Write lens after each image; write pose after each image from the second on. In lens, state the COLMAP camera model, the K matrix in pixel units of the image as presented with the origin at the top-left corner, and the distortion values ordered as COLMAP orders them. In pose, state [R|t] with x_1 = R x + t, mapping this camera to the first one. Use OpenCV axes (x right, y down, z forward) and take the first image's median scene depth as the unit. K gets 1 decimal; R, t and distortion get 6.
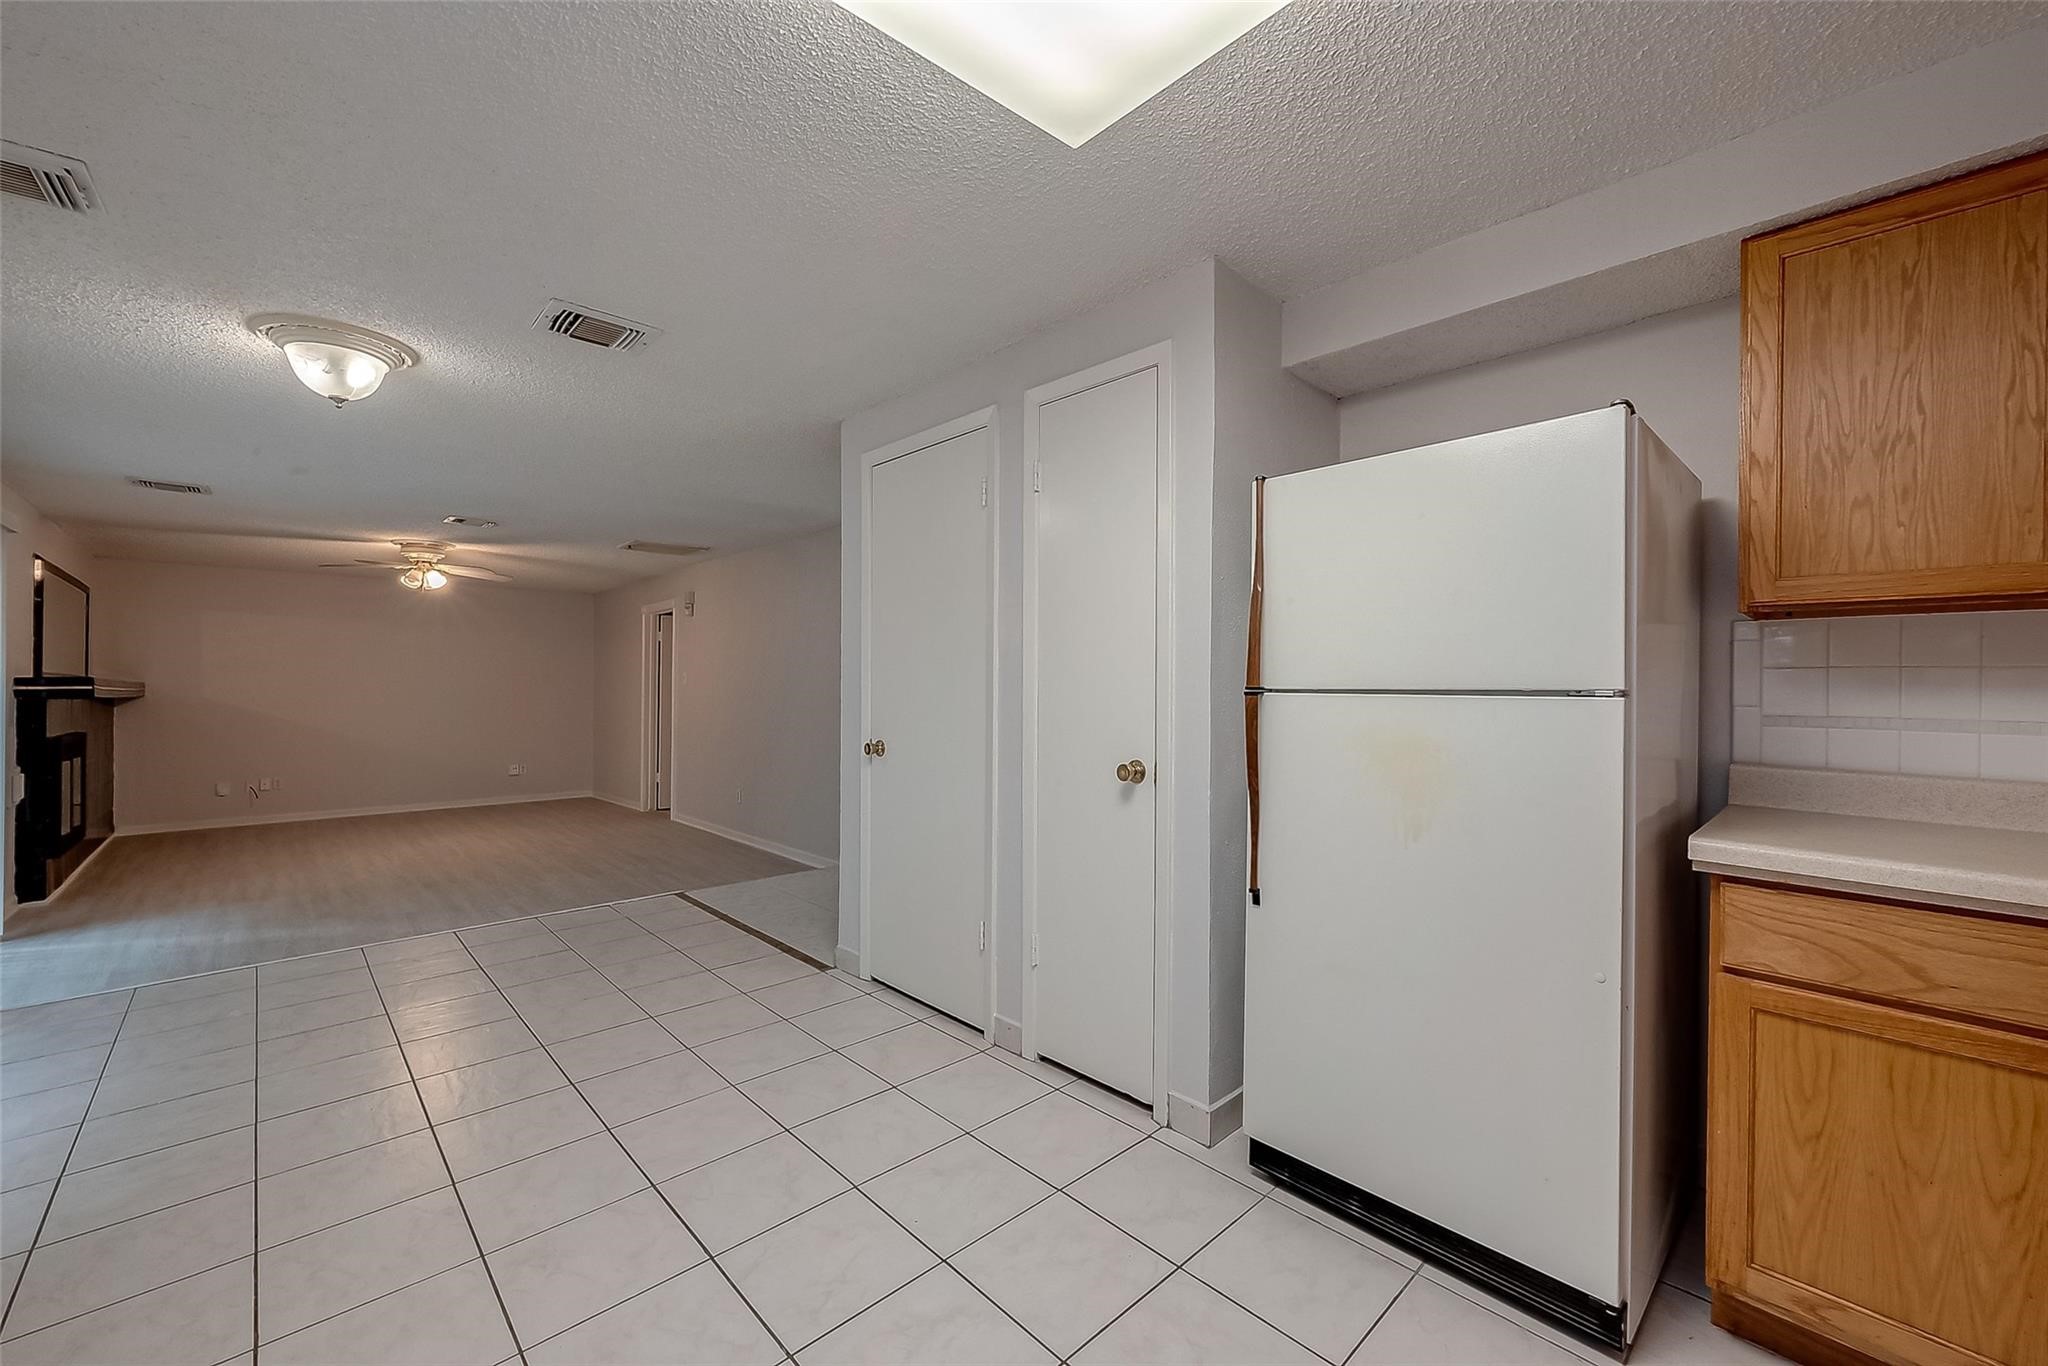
lens RADIAL K [[807.2, 0, 1029.6], [0, 807.2, 689.6], [0, 0, 1]] dist [0.001887, 0.000202]
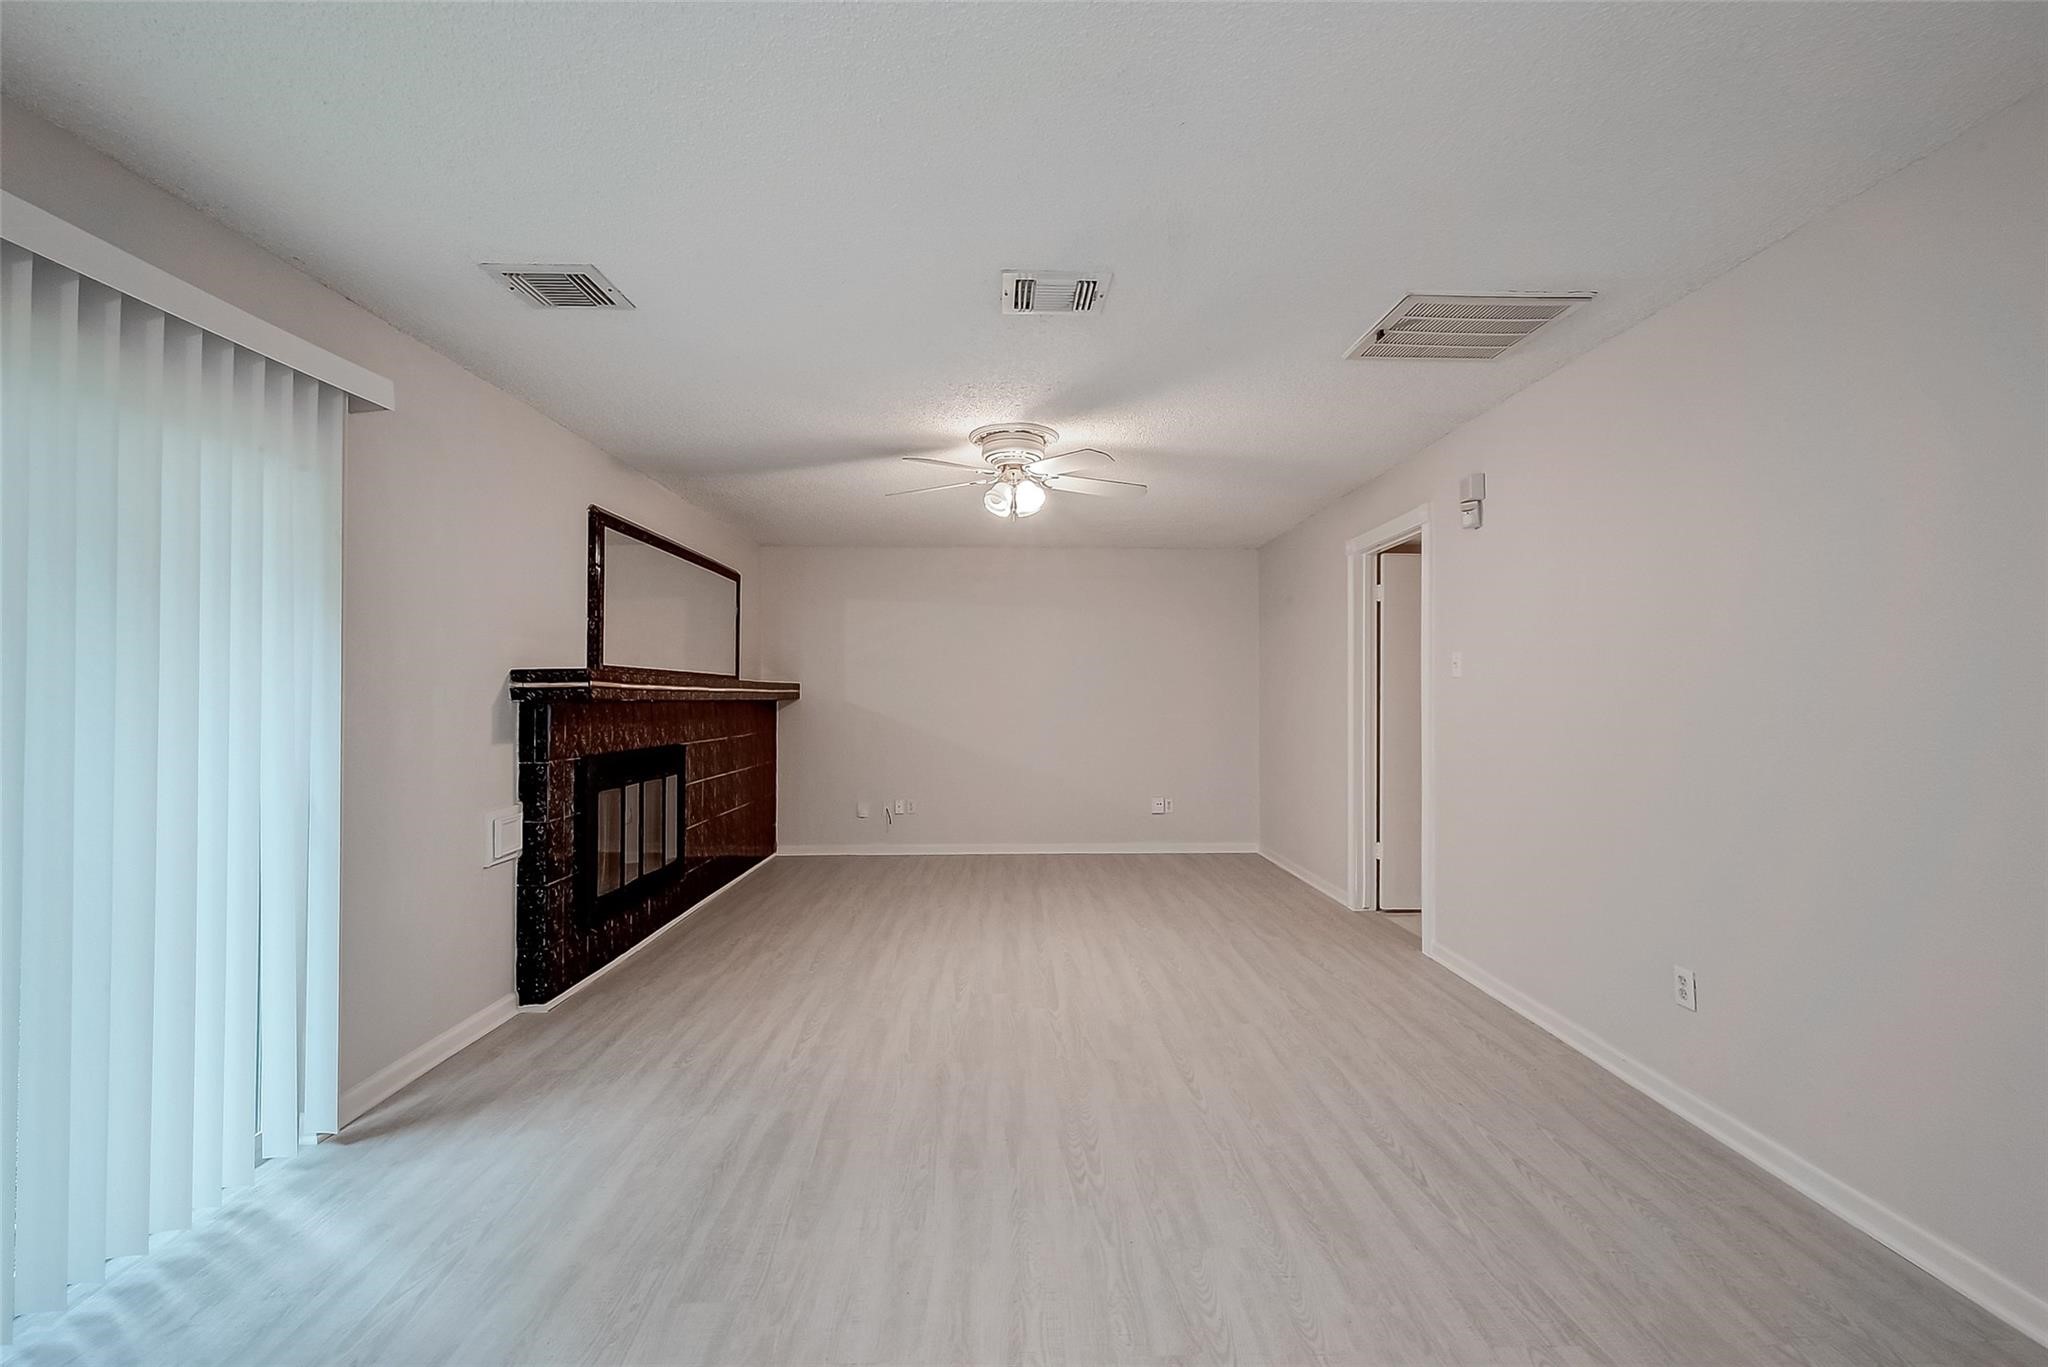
lens RADIAL K [[807.2, 0, 1028.9], [0, 807.2, 687.7], [0, 0, 1]] dist [0.001887, 0.000202]
pose [[0.736264, -0.007274, -0.676655, -0.324830], [0.001120, 0.999954, -0.009532, 0.004536], [0.676693, 0.006260, 0.736239, 0.537129]]
